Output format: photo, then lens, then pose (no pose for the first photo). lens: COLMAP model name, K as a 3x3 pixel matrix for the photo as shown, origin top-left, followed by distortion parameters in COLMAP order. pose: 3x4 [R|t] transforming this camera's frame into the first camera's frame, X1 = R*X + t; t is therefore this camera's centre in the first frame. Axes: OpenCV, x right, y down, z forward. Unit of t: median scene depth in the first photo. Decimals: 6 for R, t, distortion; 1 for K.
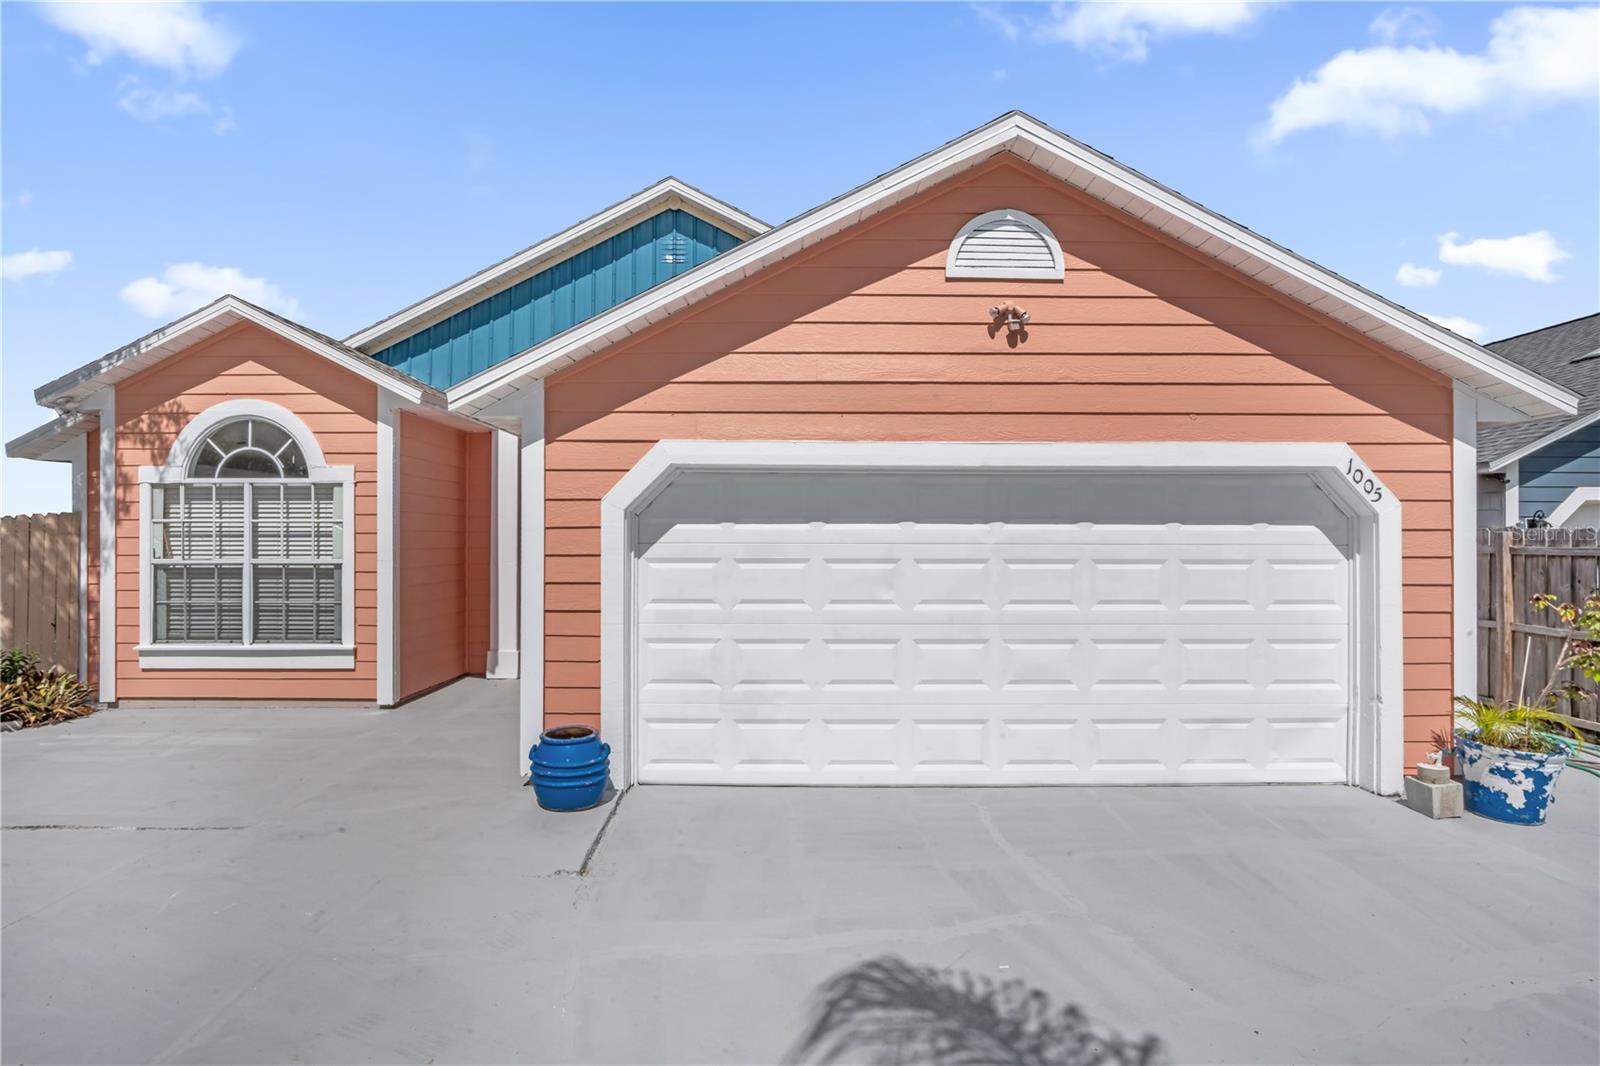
lens RADIAL K [[832.7, 0, 803.7], [0, 832.7, 536.7], [0, 0, 1]] dist [-0.023536, 0.004109]
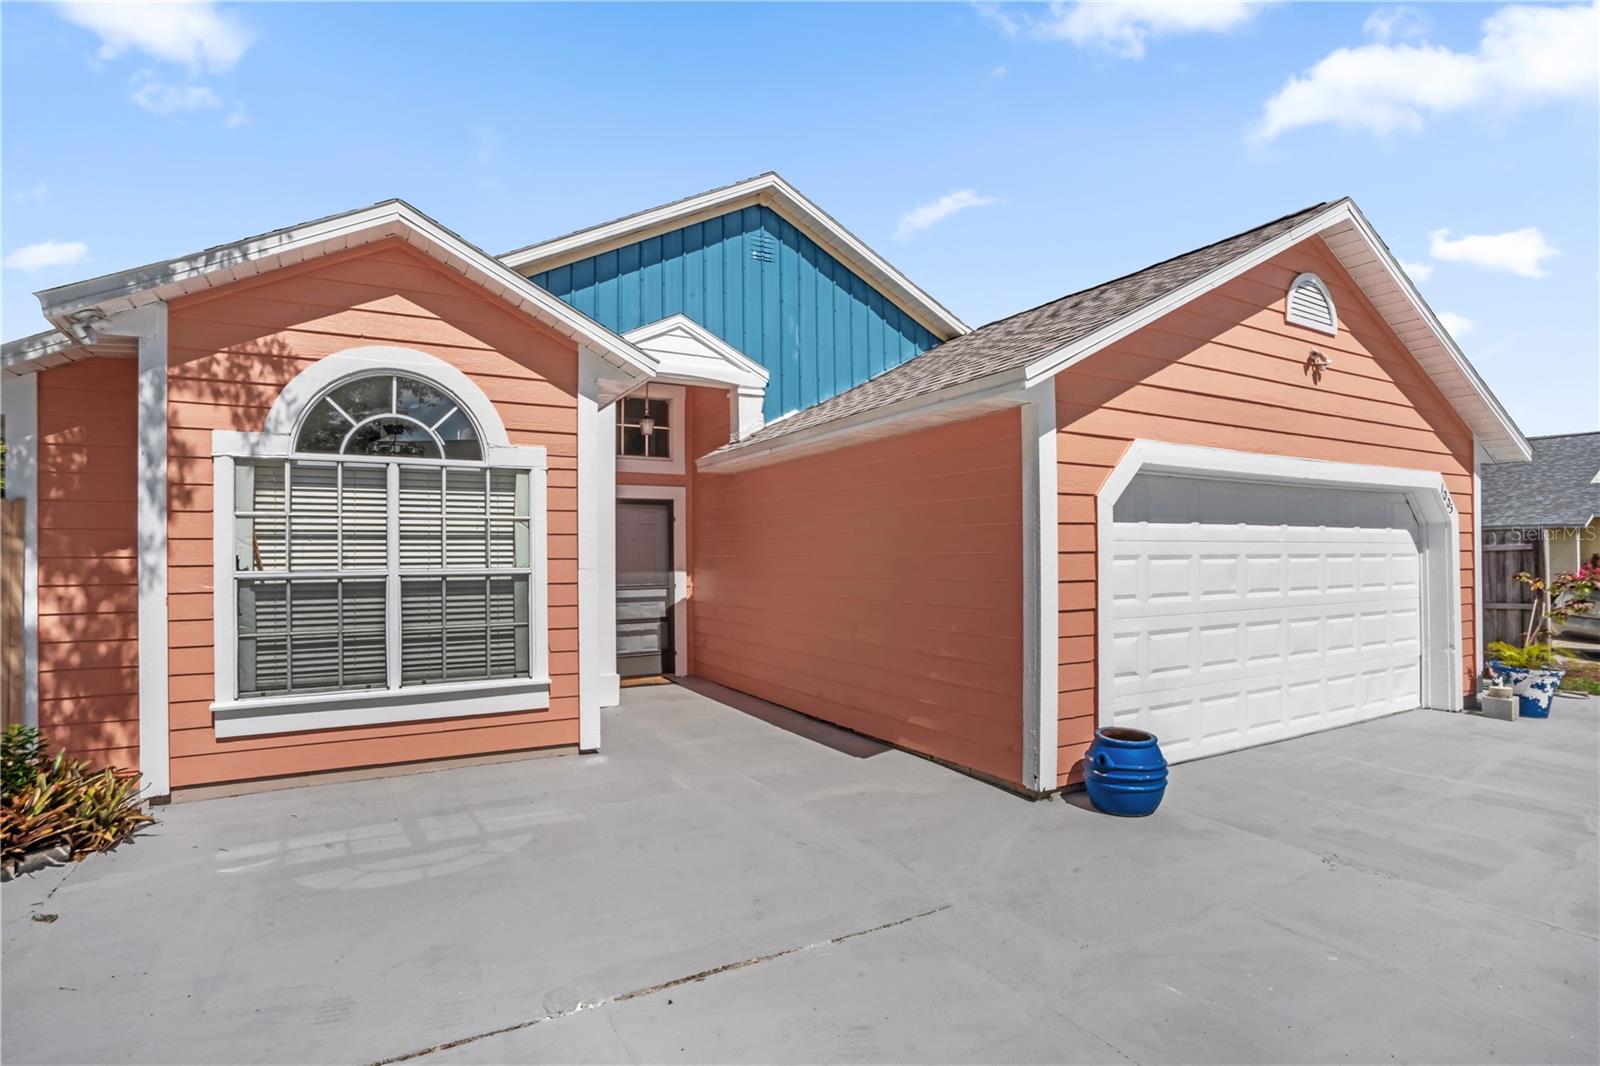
lens RADIAL K [[756.6, 0, 795.7], [0, 756.6, 546.0], [0, 0, 1]] dist [-0.039492, 0.005913]
pose [[0.887109, -0.001155, 0.461559, -0.668205], [0.005551, 0.999951, -0.008167, 0.014140], [-0.461528, 0.009807, 0.887072, 0.261068]]
